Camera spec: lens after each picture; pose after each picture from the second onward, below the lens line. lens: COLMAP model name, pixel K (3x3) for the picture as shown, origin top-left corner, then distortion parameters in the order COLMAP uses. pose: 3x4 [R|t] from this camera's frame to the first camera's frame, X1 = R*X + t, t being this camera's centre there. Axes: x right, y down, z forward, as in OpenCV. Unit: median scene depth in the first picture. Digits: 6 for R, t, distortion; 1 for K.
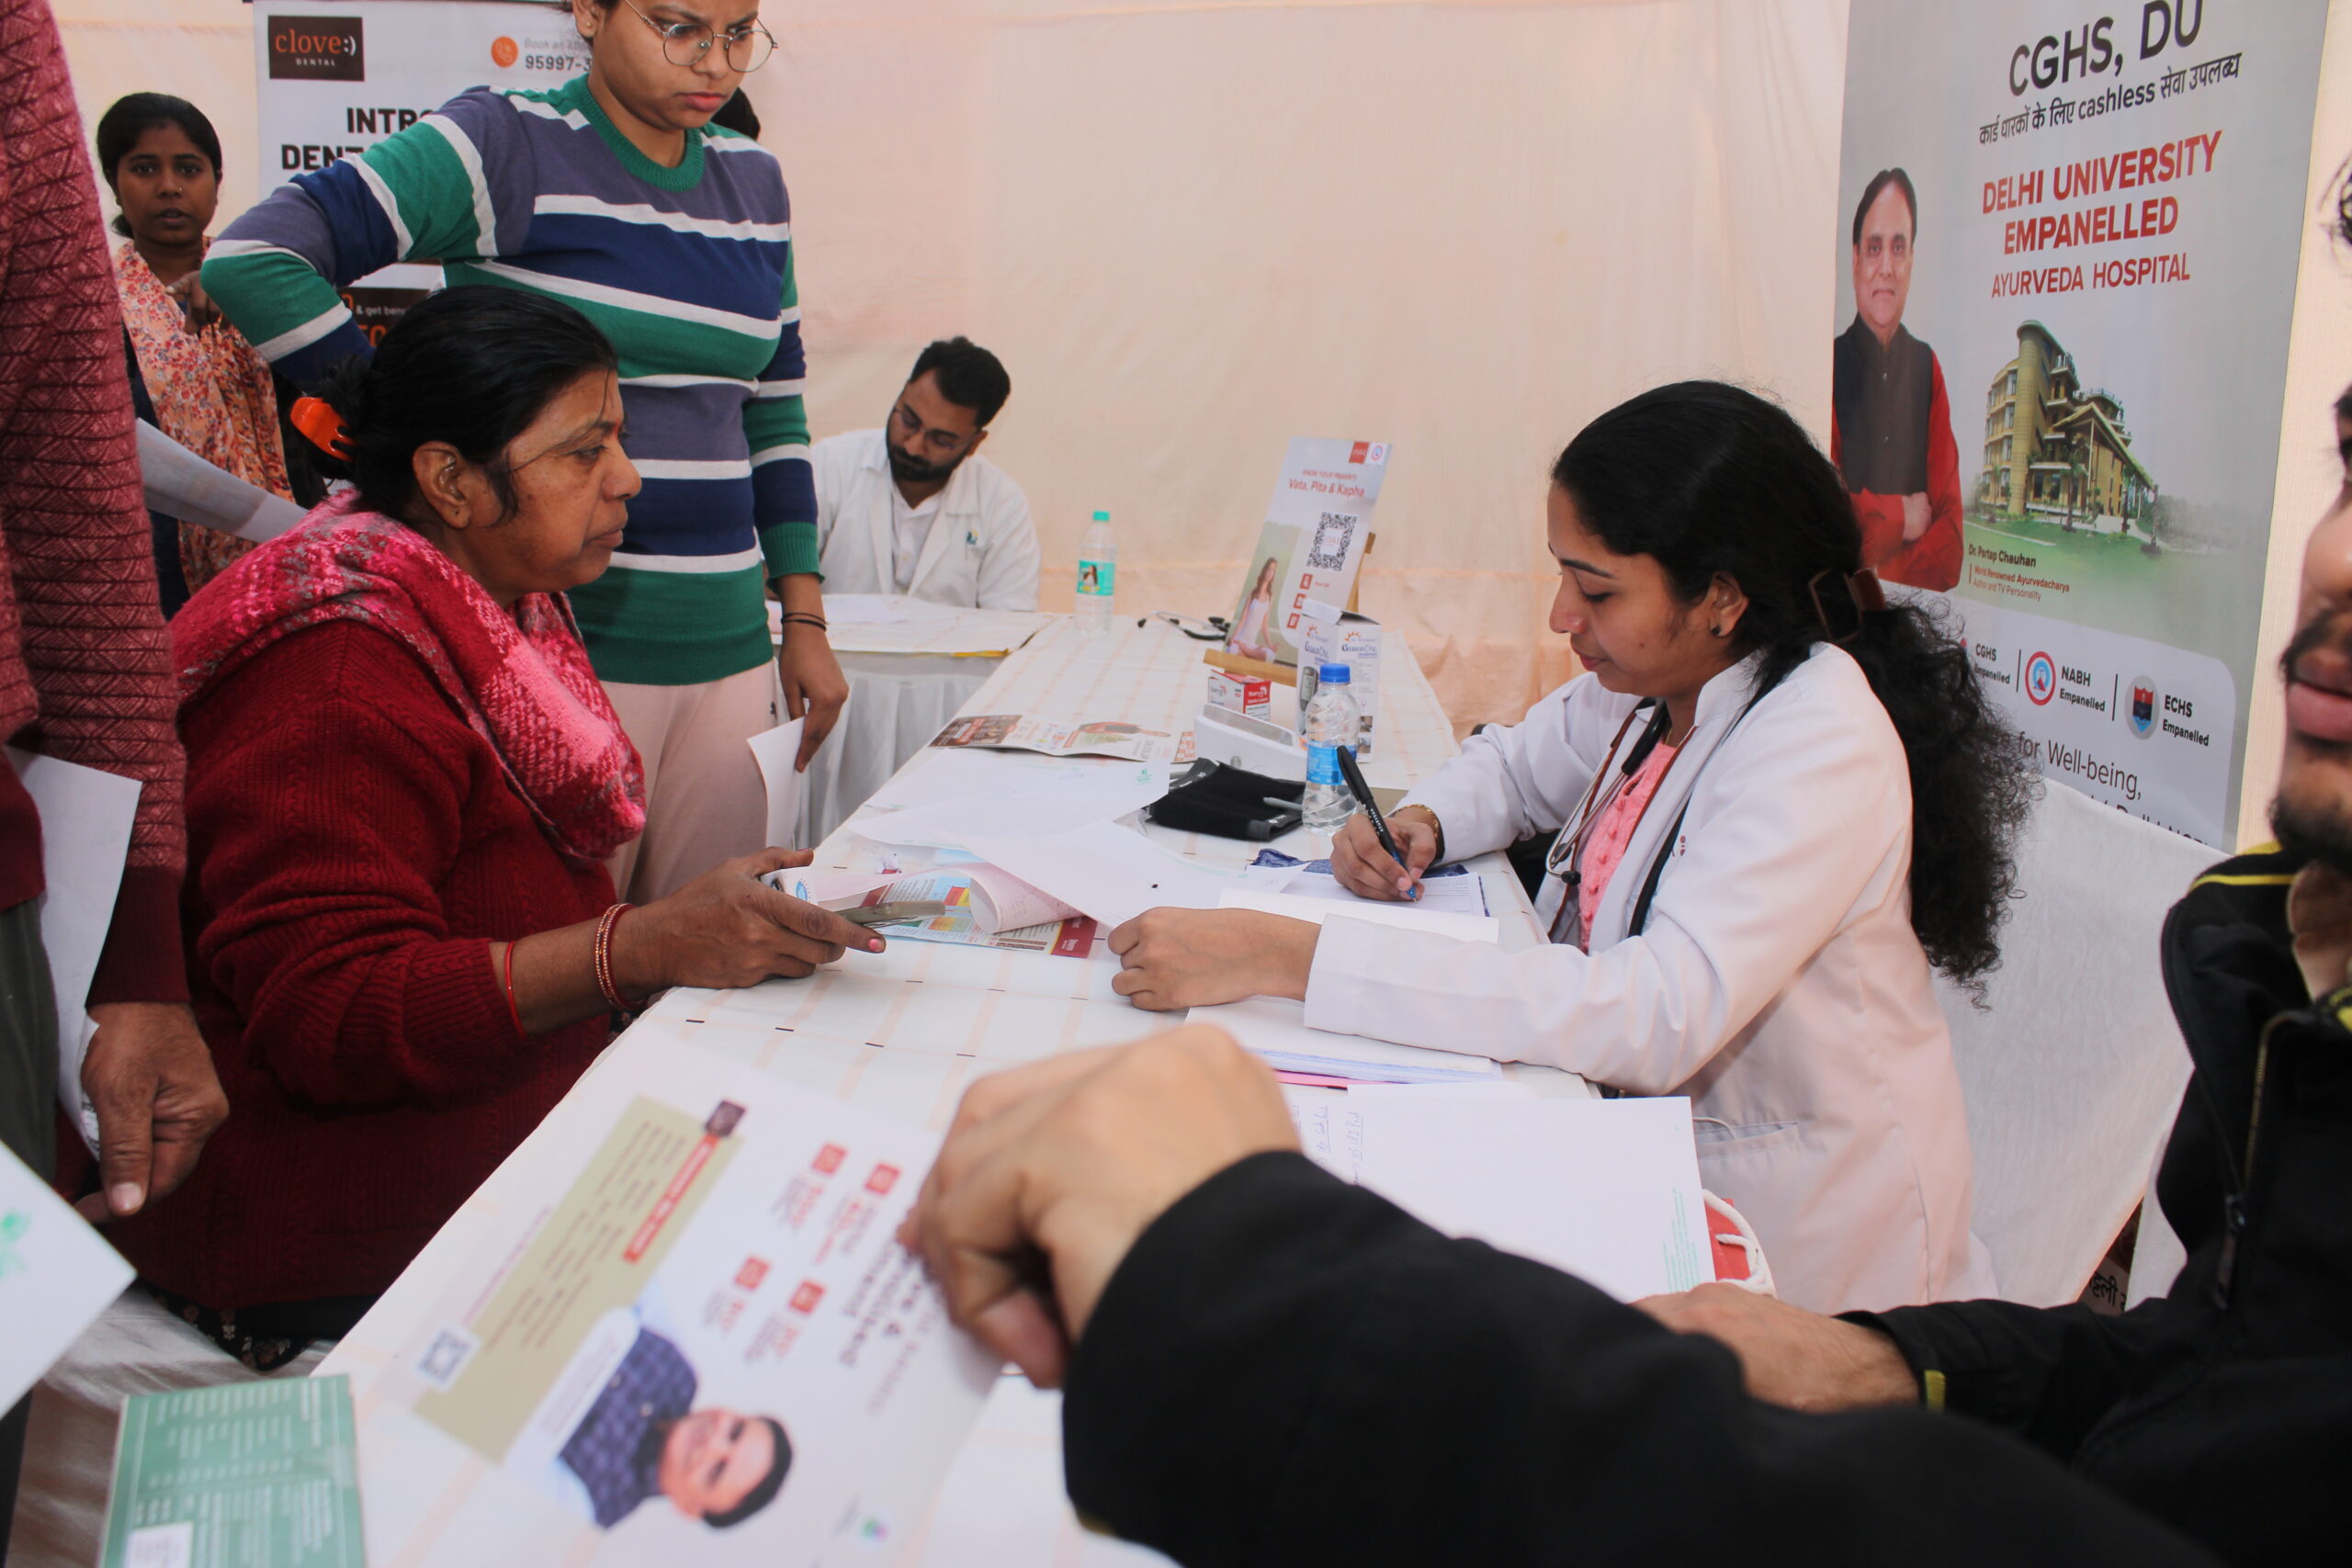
lens RADIAL K [[2143.5, 0, 1176.0], [0, 2143.5, 784.0], [0, 0, 1]] dist [-0.164850, -0.000815]
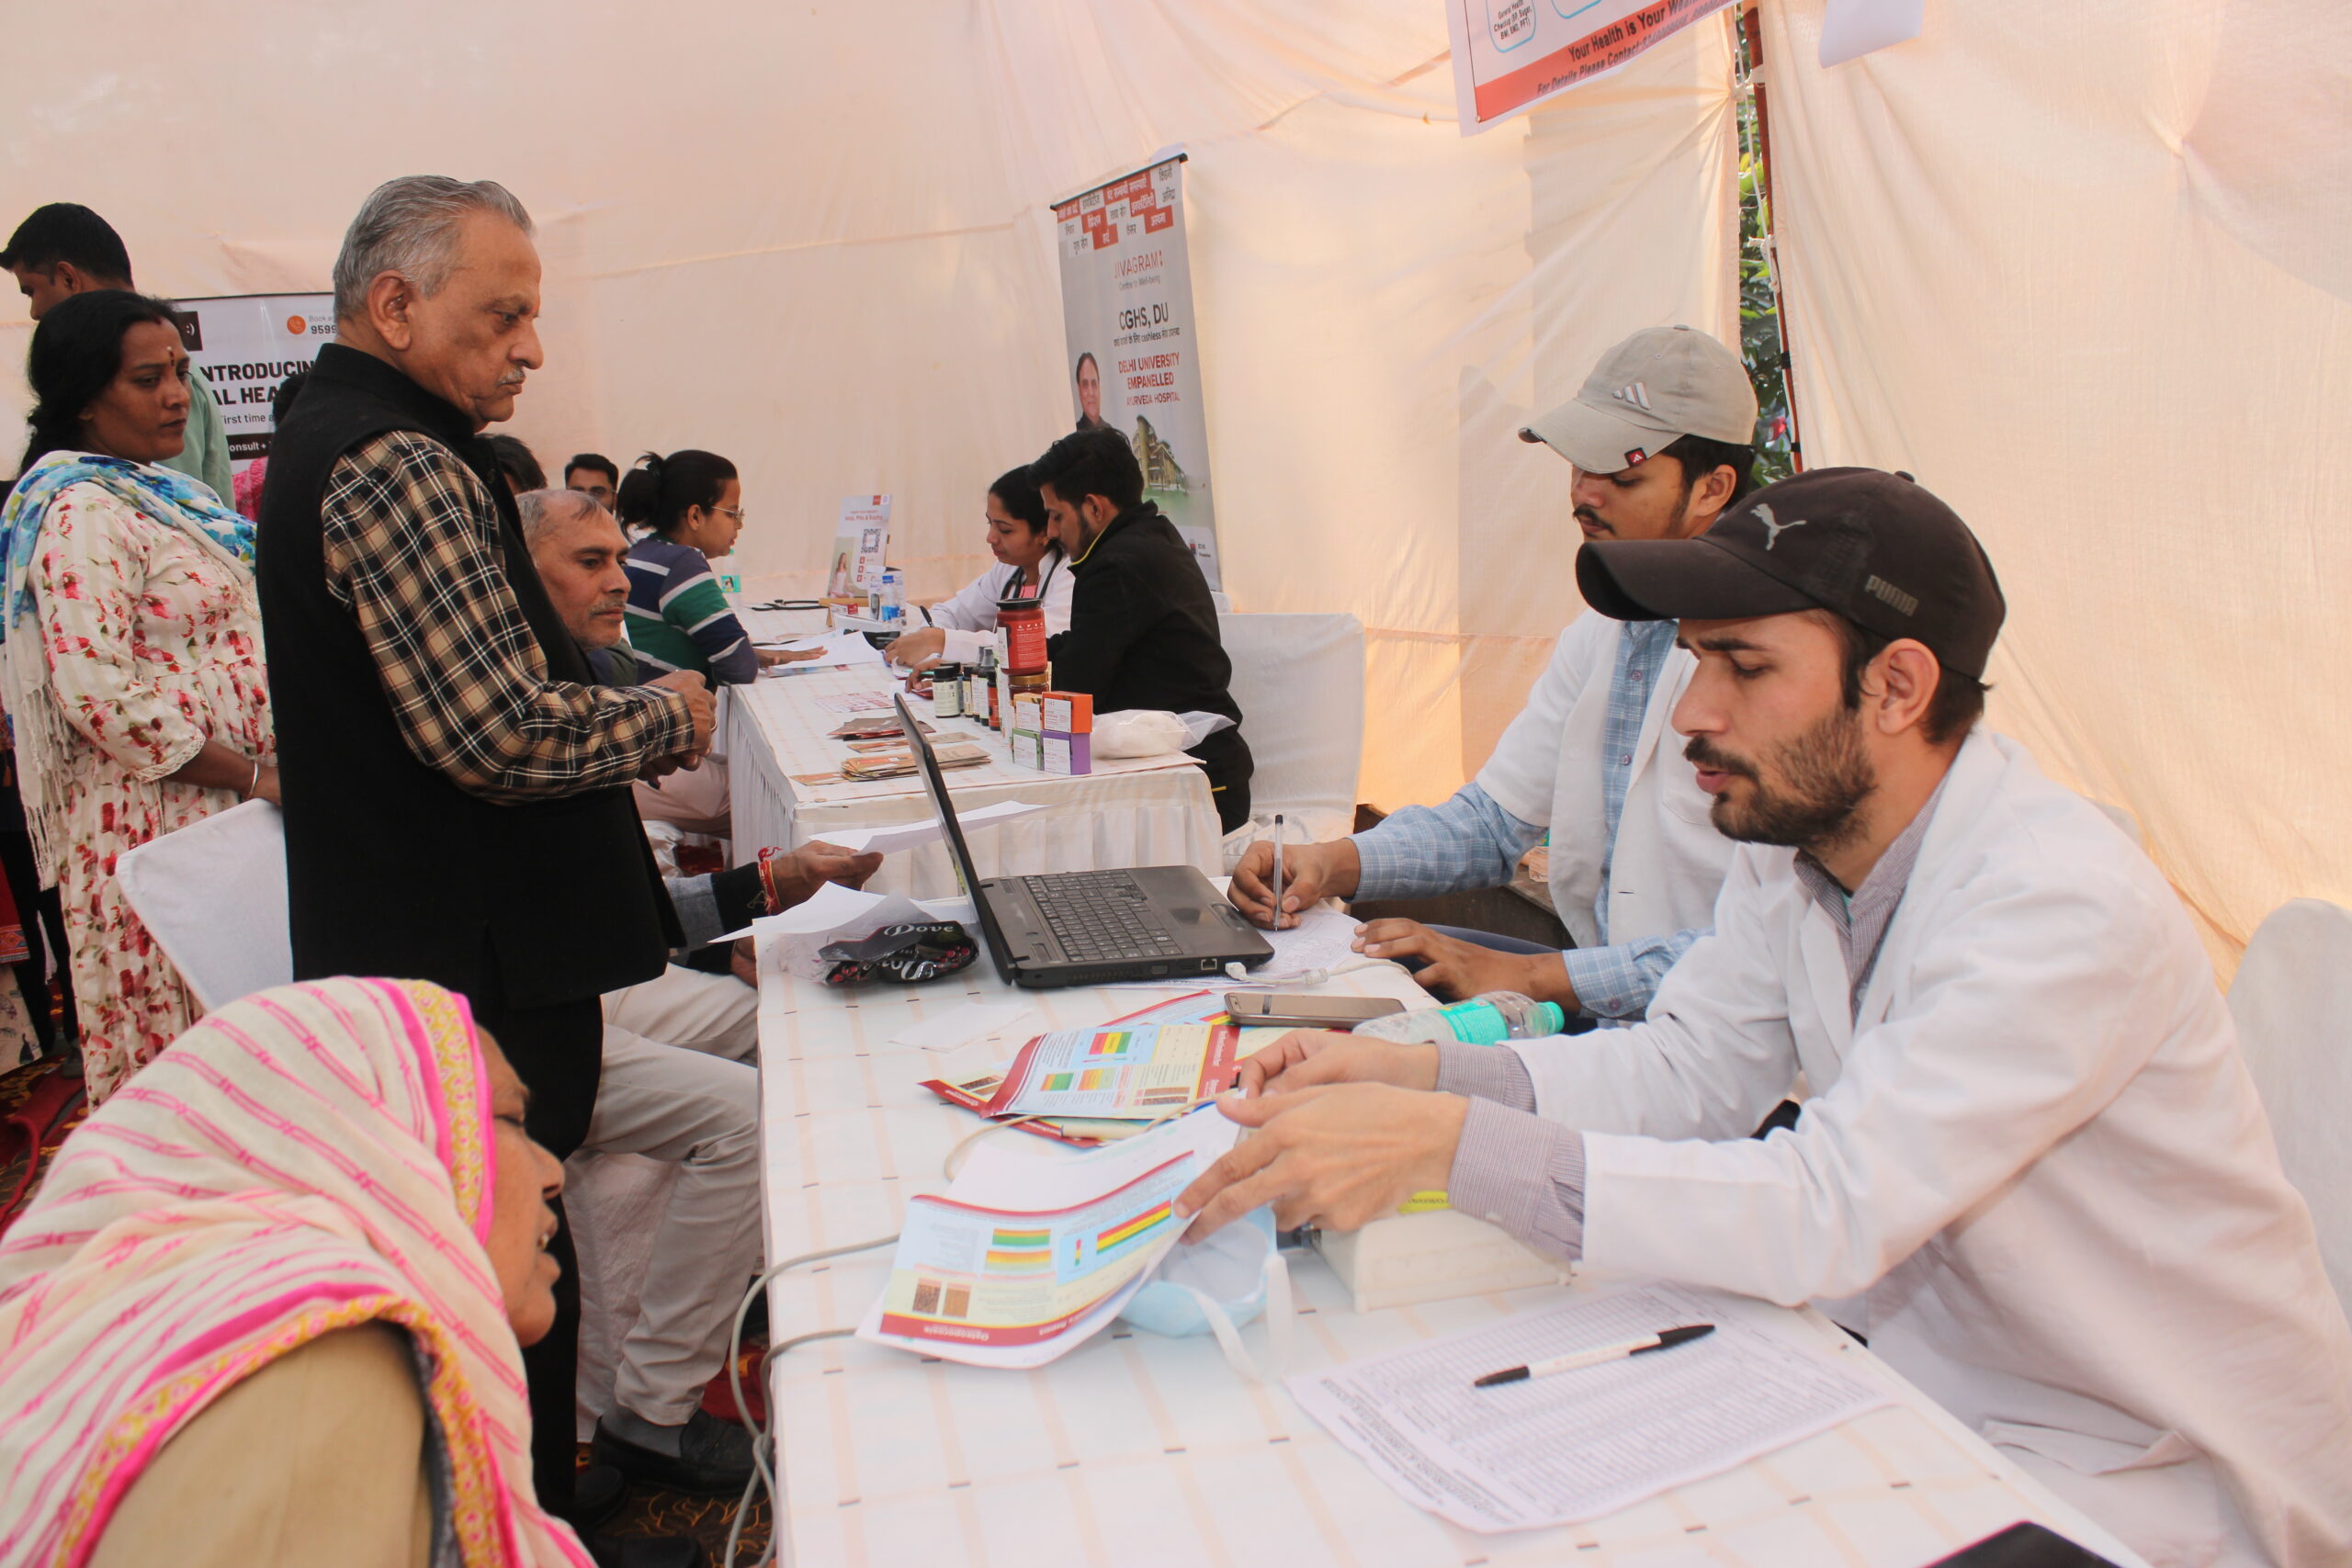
lens RADIAL K [[2143.5, 0, 1176.0], [0, 2143.5, 784.0], [0, 0, 1]] dist [-0.164850, -0.000815]
pose [[0.949671, -0.156096, 0.271588, -0.294972], [0.160971, 0.986949, 0.004378, 0.196389], [-0.268727, 0.039560, 0.962404, -1.340732]]
